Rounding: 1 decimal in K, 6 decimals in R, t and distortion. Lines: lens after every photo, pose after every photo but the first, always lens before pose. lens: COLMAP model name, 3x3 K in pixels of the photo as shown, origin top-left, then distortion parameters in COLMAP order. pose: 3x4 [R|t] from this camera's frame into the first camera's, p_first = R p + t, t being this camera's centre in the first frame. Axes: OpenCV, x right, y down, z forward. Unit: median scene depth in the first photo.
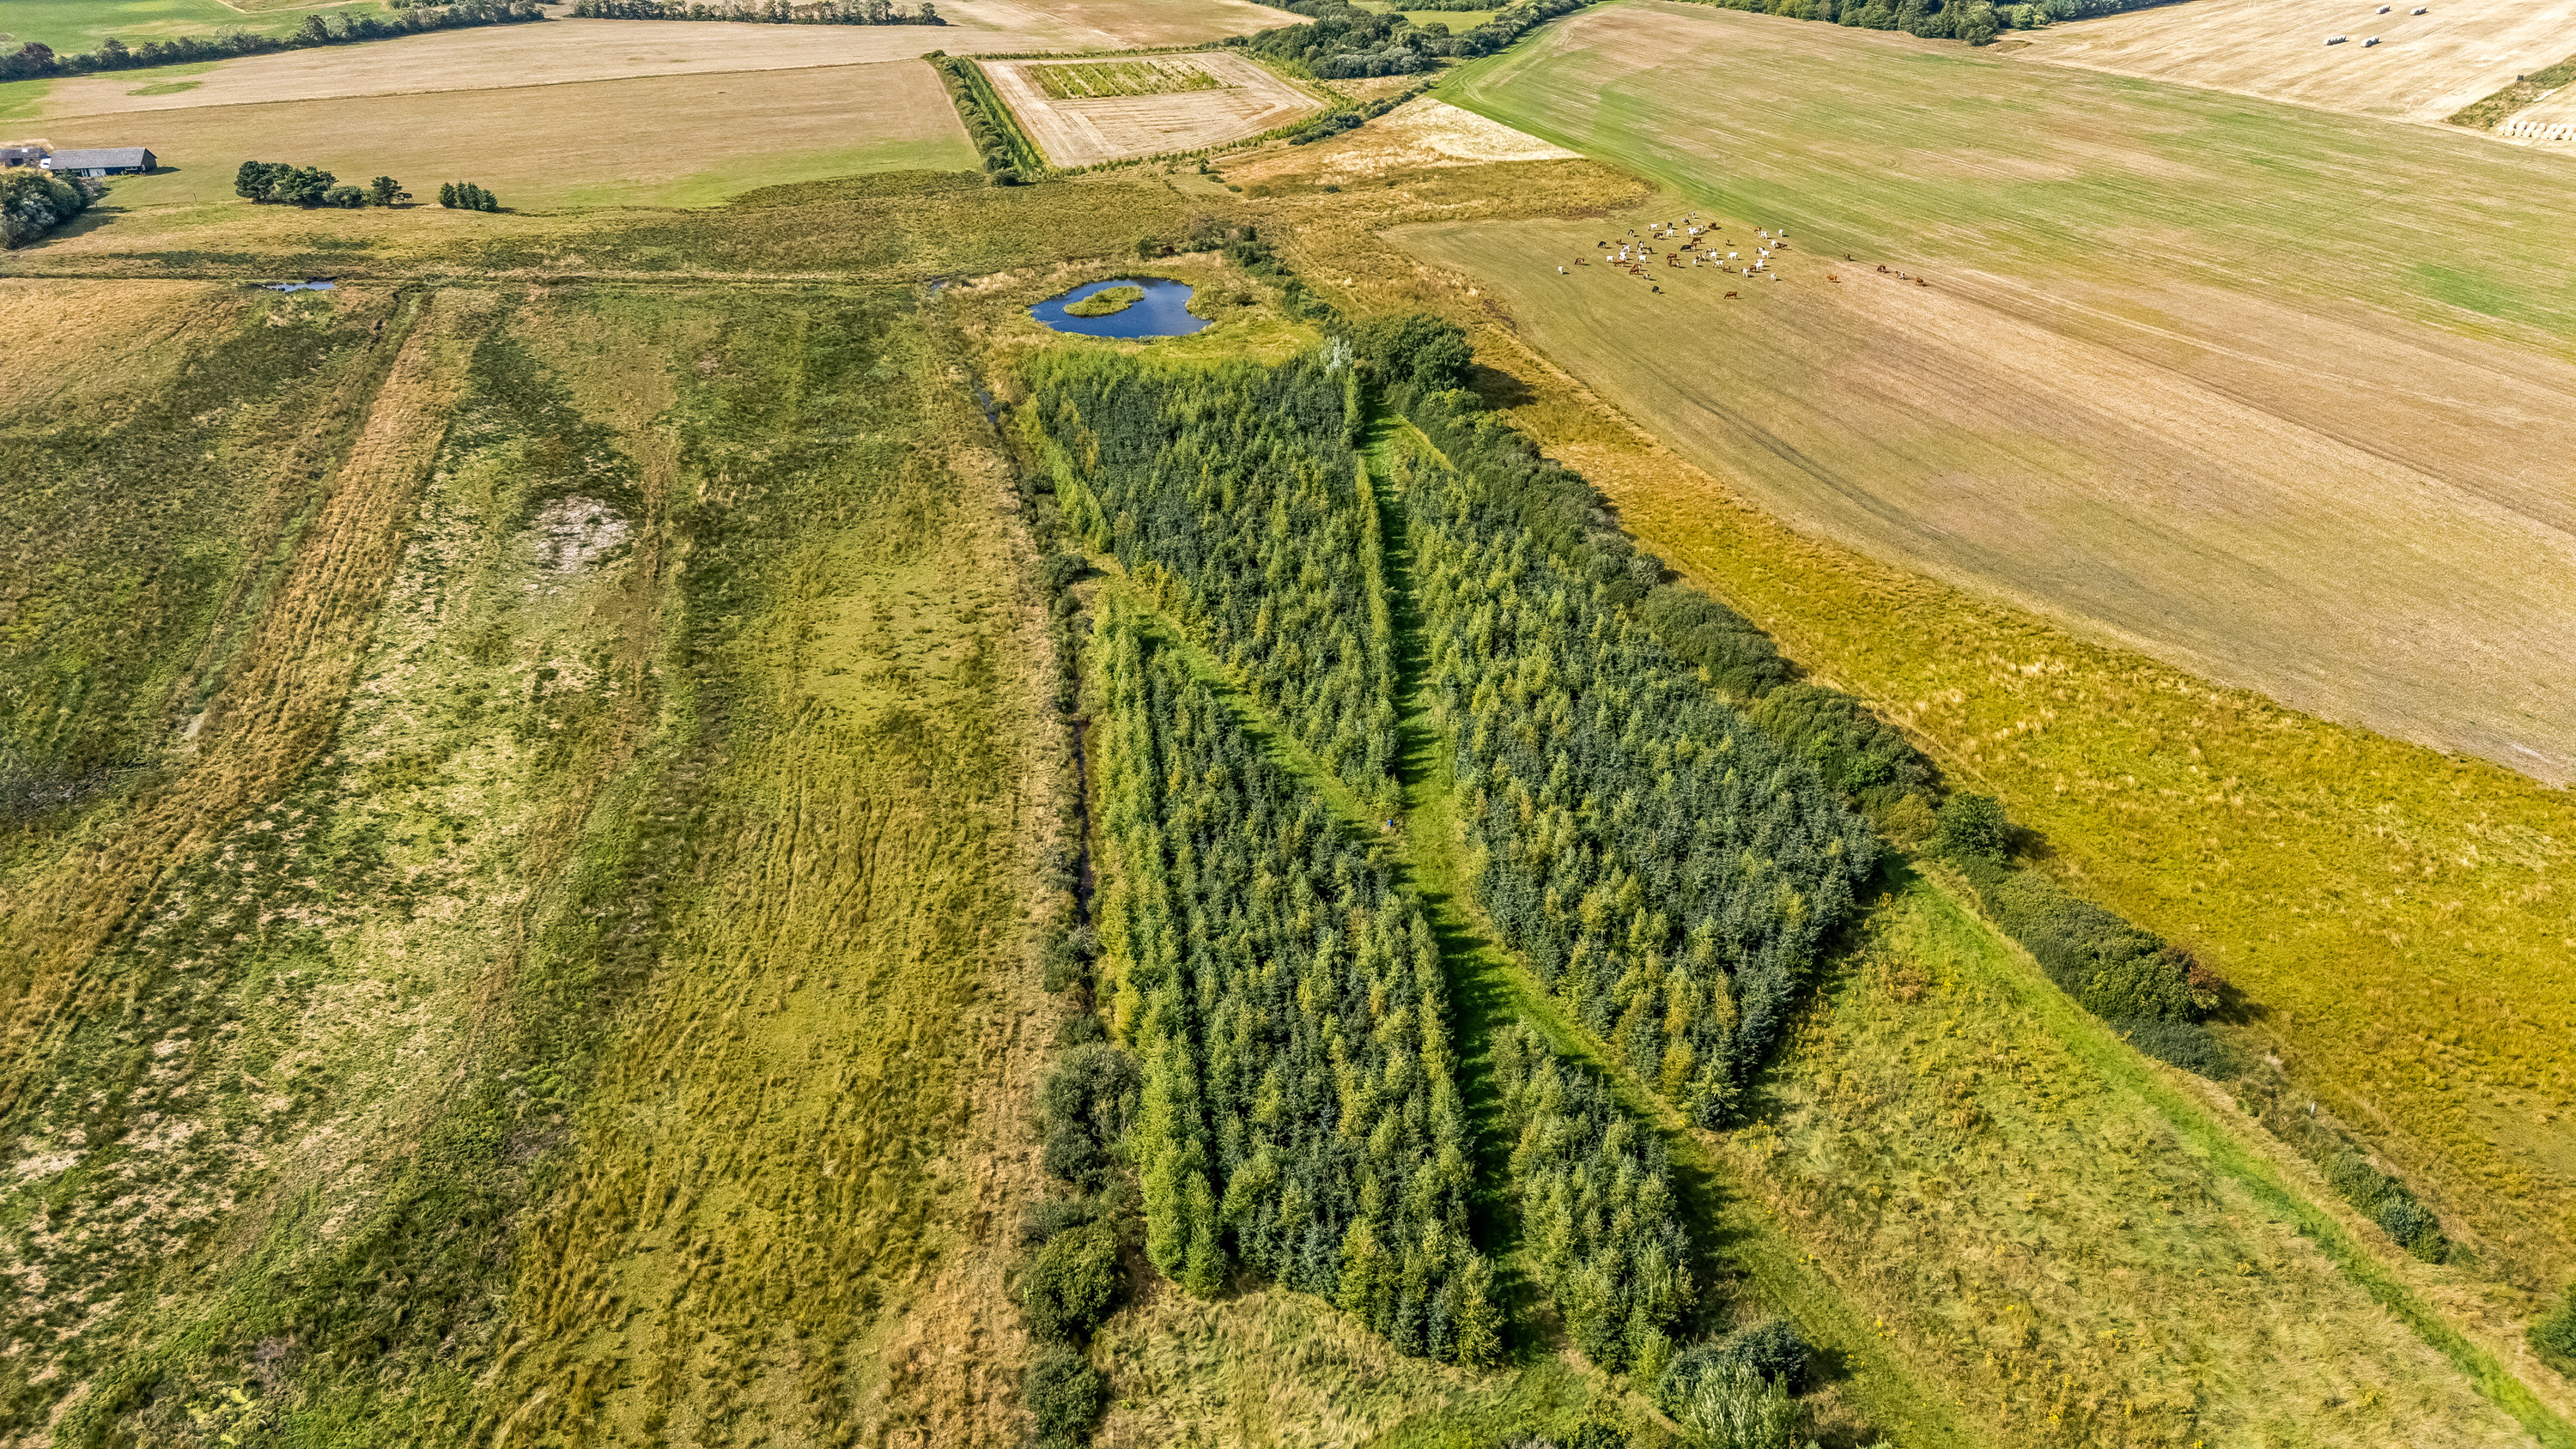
lens RADIAL K [[1899.7, 0, 1288.0], [0, 1899.7, 724.5], [0, 0, 1]] dist [0.074516, -0.062974]
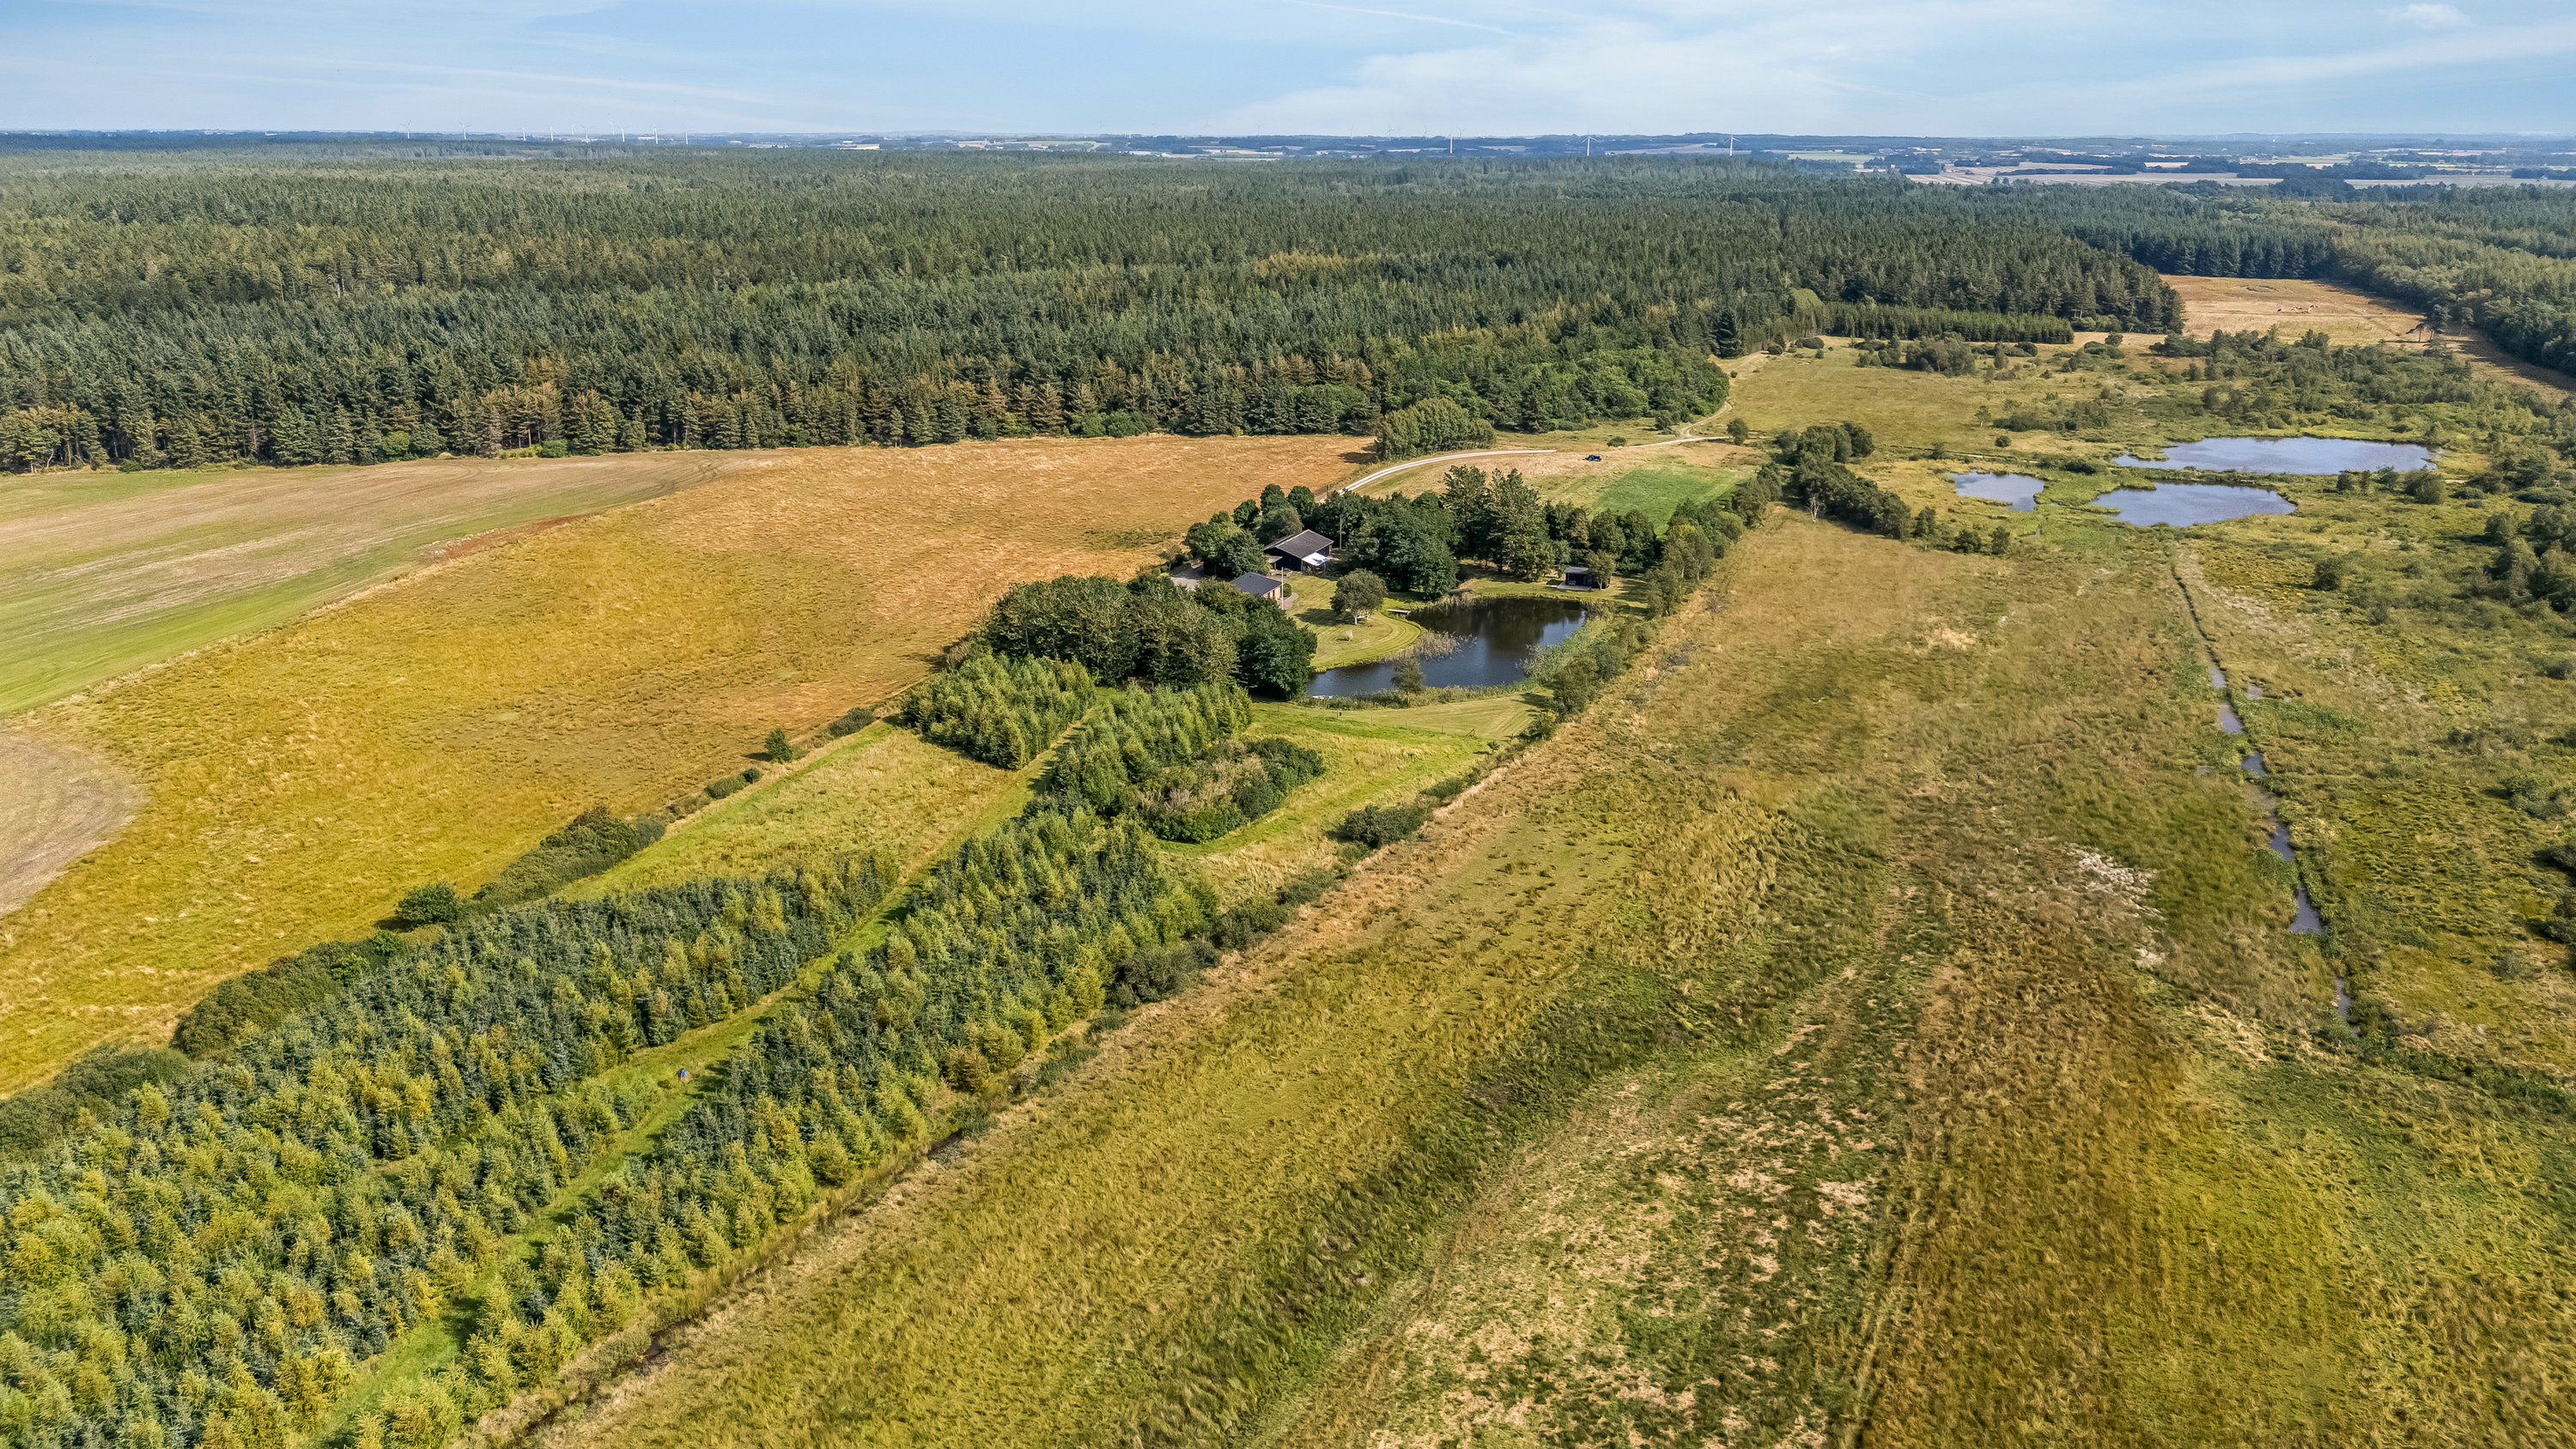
lens RADIAL K [[1868.5, 0, 1288.0], [0, 1868.5, 724.5], [0, 0, 1]] dist [0.102581, -0.109462]
pose [[-0.806876, -0.158656, 0.569016, -0.568061], [0.267510, 0.760686, 0.591434, -0.454651], [-0.526677, 0.629432, -0.571338, 0.964512]]
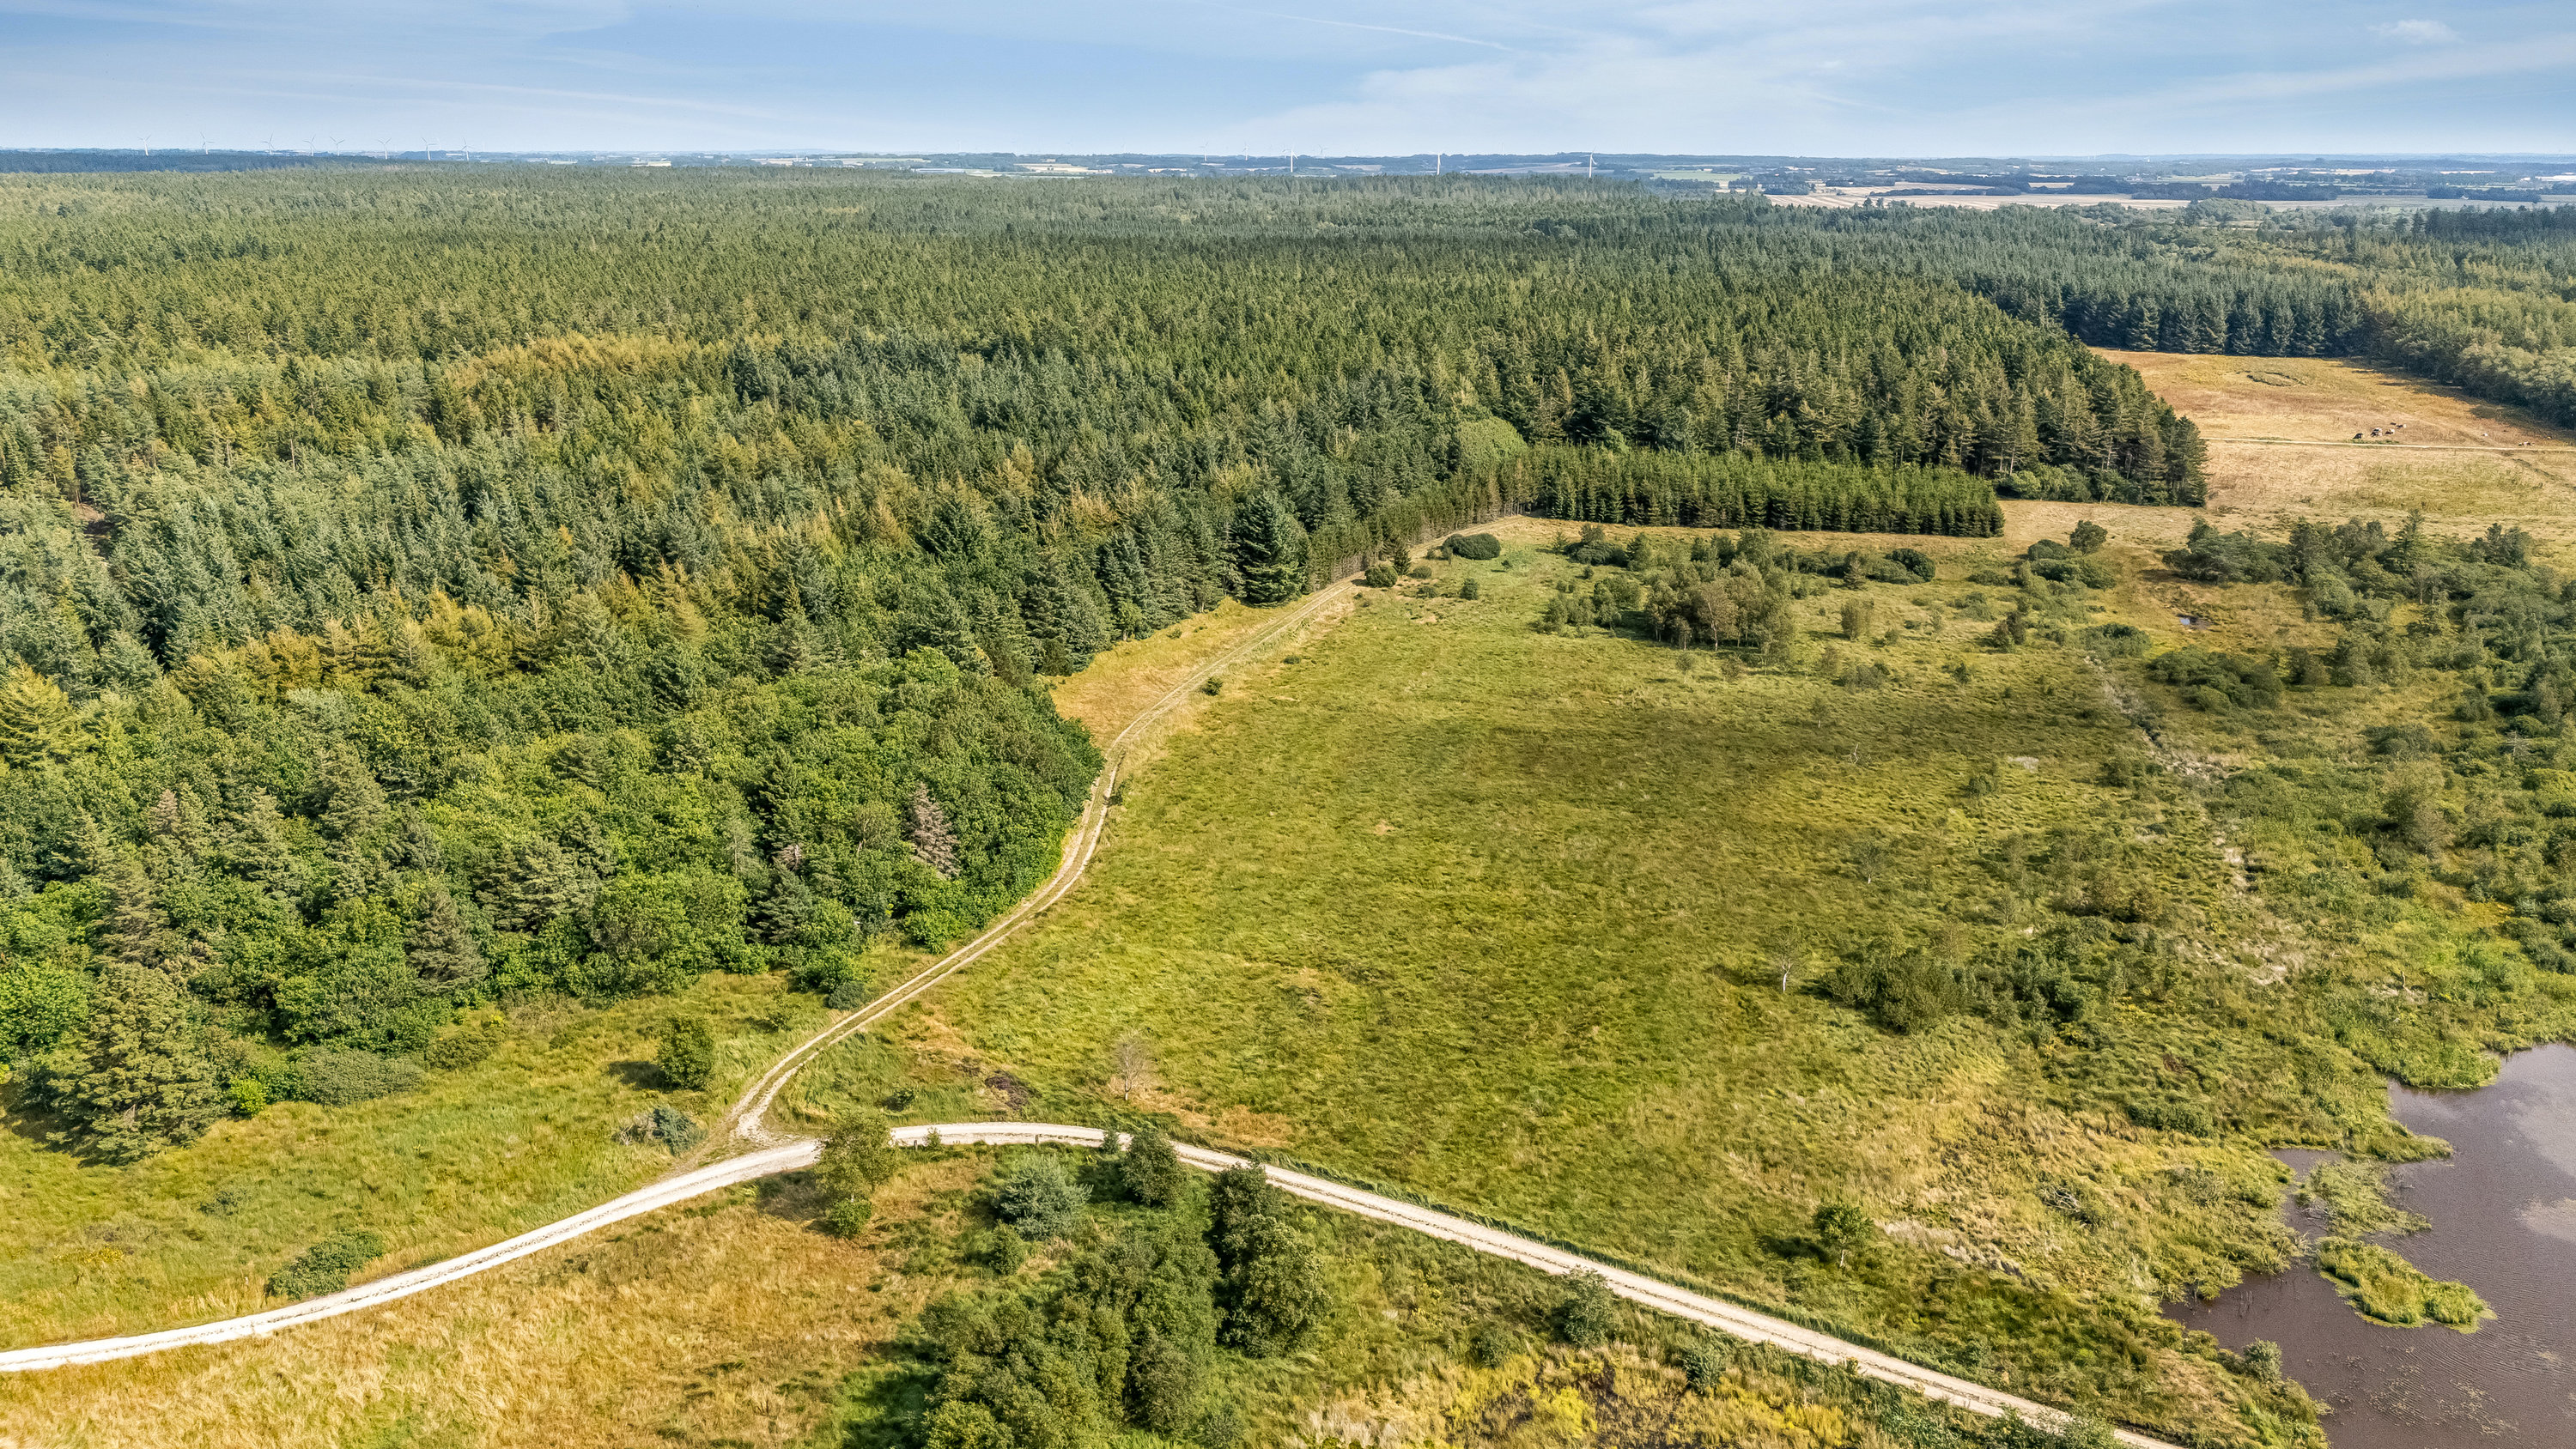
lens RADIAL K [[1918.2, 0, 1288.0], [0, 1918.2, 724.5], [0, 0, 1]] dist [0.103305, -0.119565]
pose [[-0.841363, -0.135599, 0.523184, -0.065408], [0.245976, 0.765882, 0.594071, 0.335329], [-0.481252, 0.628520, -0.611030, -0.633077]]
